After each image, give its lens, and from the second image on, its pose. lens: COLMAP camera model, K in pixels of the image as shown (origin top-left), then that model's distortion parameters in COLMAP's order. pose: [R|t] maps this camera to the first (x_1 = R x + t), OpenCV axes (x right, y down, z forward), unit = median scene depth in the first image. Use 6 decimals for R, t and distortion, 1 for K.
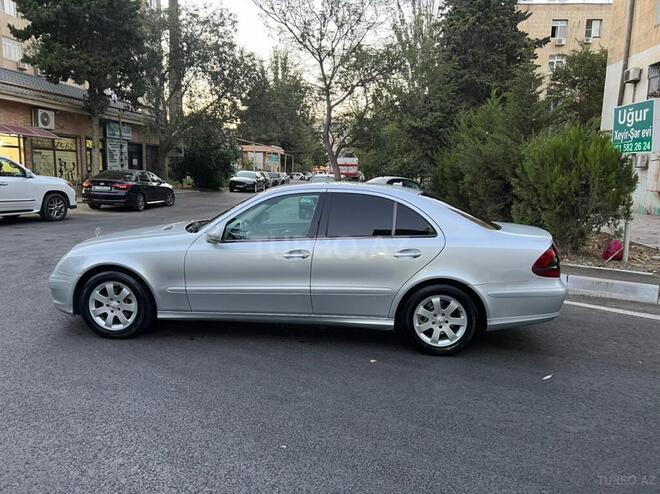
lens RADIAL K [[500.0, 0, 328.2], [0, 500.0, 245.9], [0, 0, 1]] dist [0.044361, -0.057017]
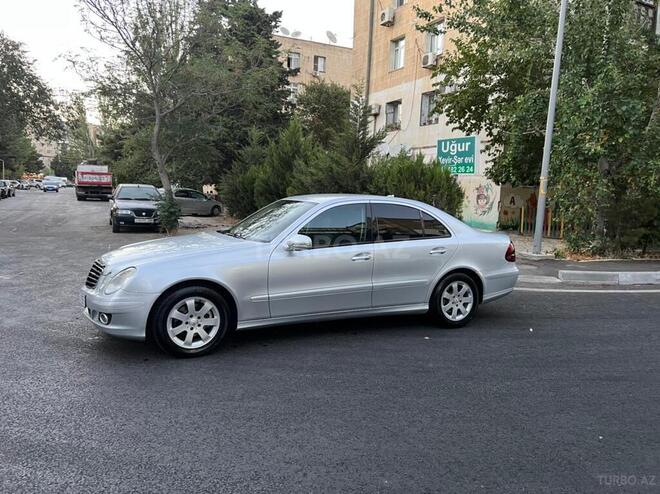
lens RADIAL K [[494.8, 0, 330.0], [0, 494.8, 247.0], [0, 0, 1]] dist [0.061070, -0.068581]
pose [[0.856792, -0.048956, 0.513334, -0.225471], [0.058930, 0.998257, -0.003156, -0.002001], [-0.512285, 0.032954, 0.858183, 0.016463]]
